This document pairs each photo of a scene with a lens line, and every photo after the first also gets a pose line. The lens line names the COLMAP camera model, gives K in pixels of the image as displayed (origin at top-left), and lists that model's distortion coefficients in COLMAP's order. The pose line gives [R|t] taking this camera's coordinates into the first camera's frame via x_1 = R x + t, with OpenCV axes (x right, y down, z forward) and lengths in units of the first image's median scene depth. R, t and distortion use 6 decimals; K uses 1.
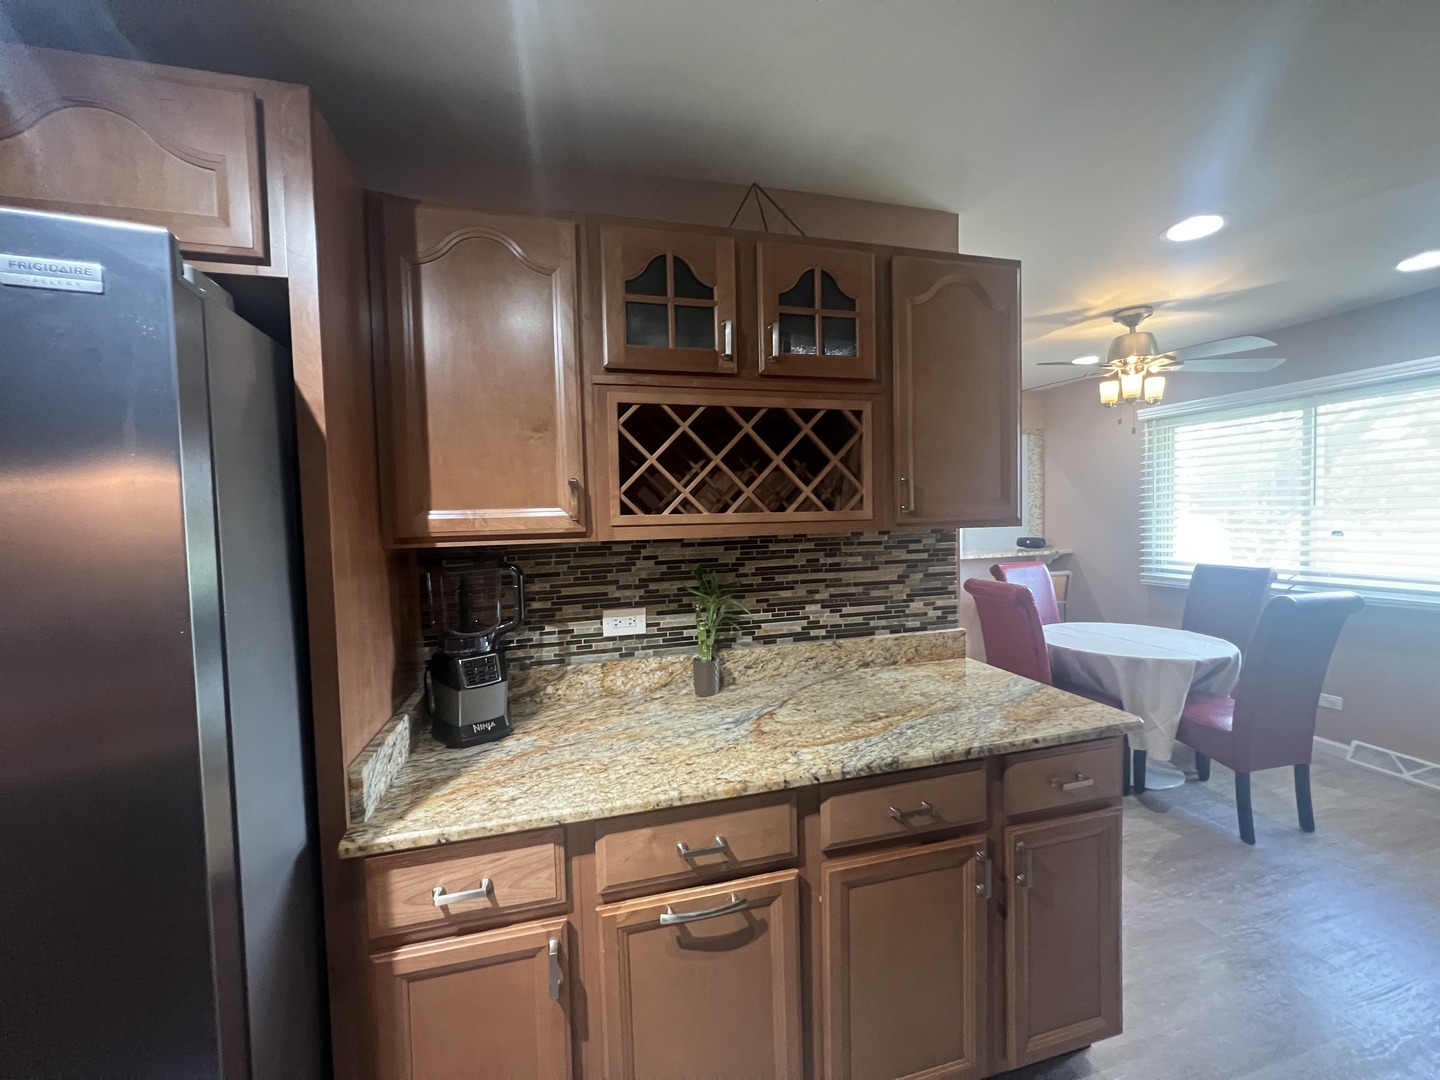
lens RADIAL K [[575.6, 0, 720.4], [0, 575.6, 538.7], [0, 0, 1]] dist [-0.001545, 0.000274]
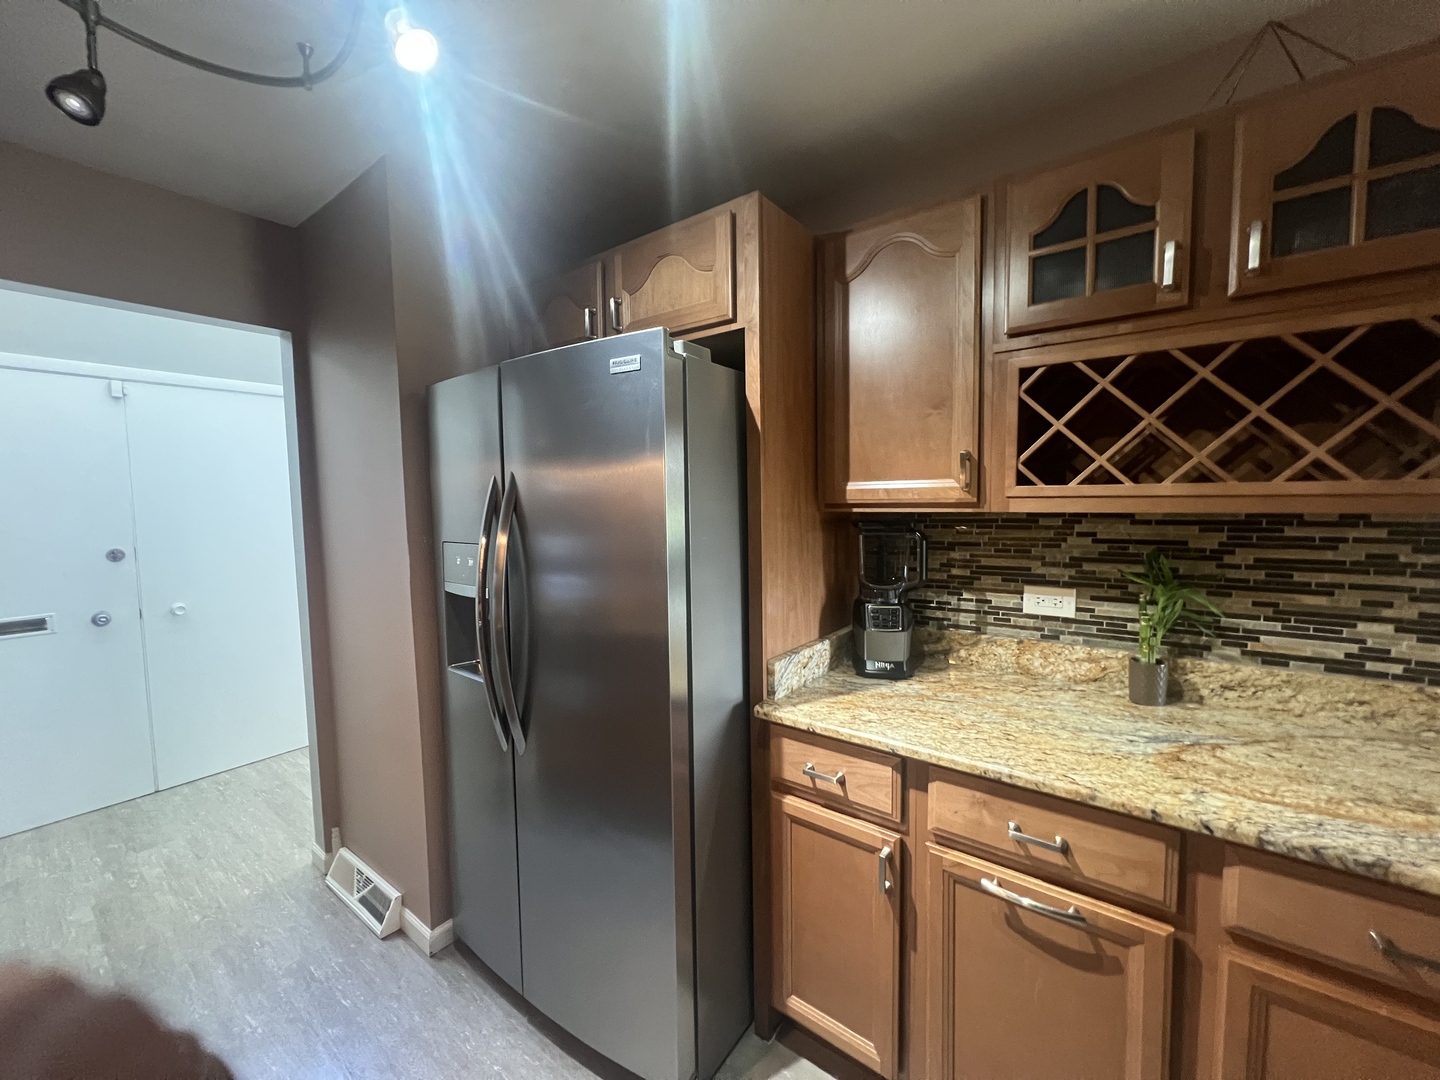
lens RADIAL K [[575.6, 0, 720.1], [0, 575.6, 539.0], [0, 0, 1]] dist [-0.001545, 0.000274]
pose [[0.611127, 0.072365, -0.788218, 0.304751], [-0.034304, 0.997298, 0.064963, 0.002299], [0.790789, -0.012662, 0.611958, 0.013709]]
